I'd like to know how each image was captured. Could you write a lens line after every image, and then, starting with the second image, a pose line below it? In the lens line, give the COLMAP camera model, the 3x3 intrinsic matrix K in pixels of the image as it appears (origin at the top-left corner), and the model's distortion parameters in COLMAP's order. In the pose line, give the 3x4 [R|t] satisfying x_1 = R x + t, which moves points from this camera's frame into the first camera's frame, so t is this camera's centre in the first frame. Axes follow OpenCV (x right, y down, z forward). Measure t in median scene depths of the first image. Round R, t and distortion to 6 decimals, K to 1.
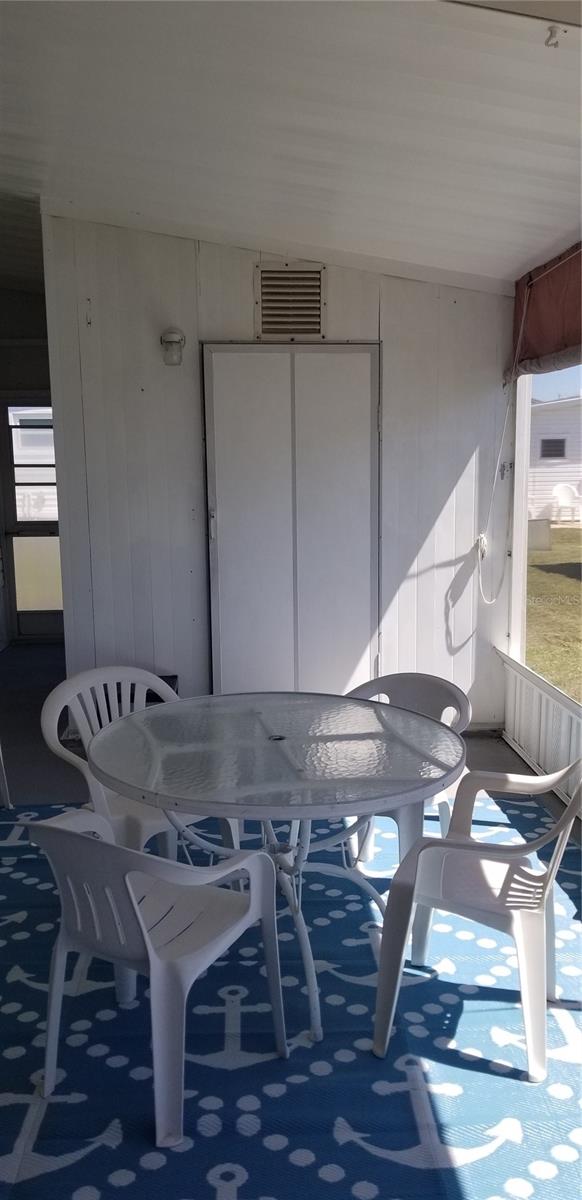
lens RADIAL K [[936.1, 0, 293.1], [0, 936.1, 609.7], [0, 0, 1]] dist [0.037543, -0.001806]
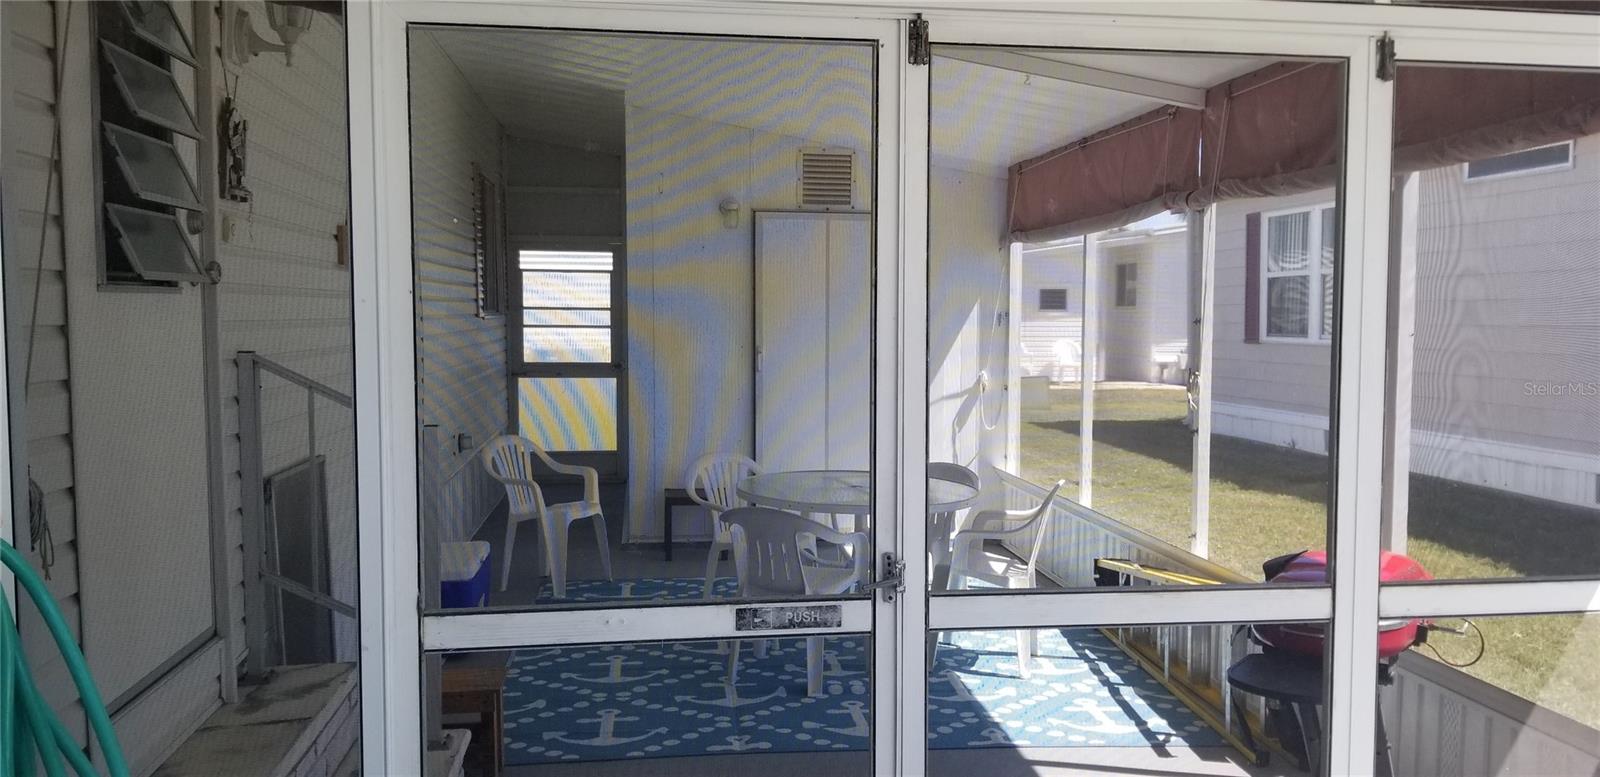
lens RADIAL K [[1248.1, 0, 798.3], [0, 1248.1, 385.7], [0, 0, 1]] dist [0.037543, -0.001806]
pose [[0.997959, 0.013522, 0.062408, -0.136272], [-0.007487, 0.995360, -0.095931, 0.095211], [-0.063416, 0.095268, 0.993430, -0.581181]]
